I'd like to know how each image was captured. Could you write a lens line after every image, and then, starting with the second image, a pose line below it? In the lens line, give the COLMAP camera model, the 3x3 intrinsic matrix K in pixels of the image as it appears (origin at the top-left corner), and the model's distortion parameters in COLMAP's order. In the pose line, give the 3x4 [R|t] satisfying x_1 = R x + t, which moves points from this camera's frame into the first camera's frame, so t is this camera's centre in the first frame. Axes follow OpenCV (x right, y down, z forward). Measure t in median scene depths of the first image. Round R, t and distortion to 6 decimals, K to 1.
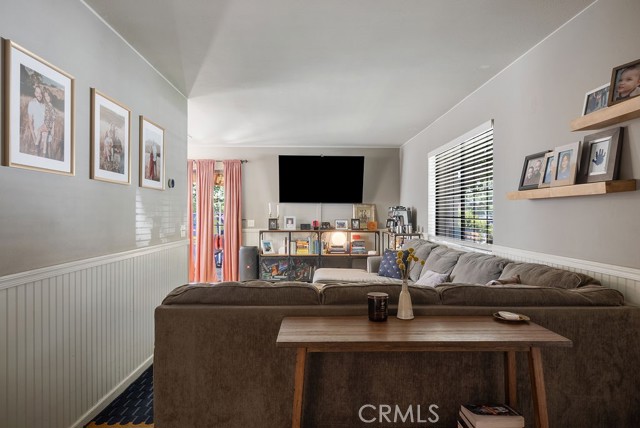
lens RADIAL K [[370.4, 0, 318.1], [0, 370.4, 212.7], [0, 0, 1]] dist [0.003754, 0.000527]
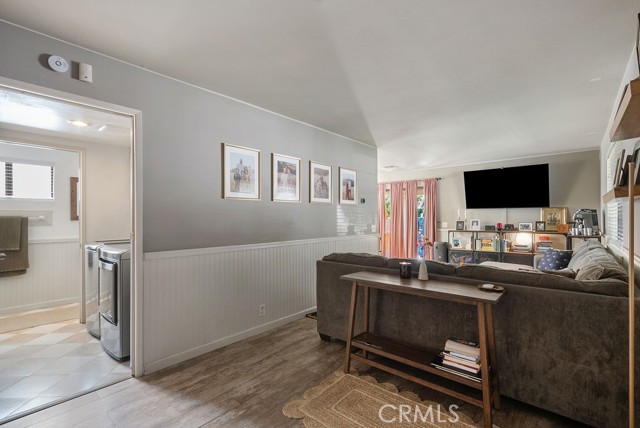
lens RADIAL K [[293.5, 0, 319.8], [0, 293.5, 215.6], [0, 0, 1]] dist [-0.019060, 0.004346]
pose [[0.733826, -0.013500, -0.679203, 0.434962], [0.010236, 0.999909, -0.008815, 0.000308], [0.679260, -0.000484, 0.733897, -0.161162]]
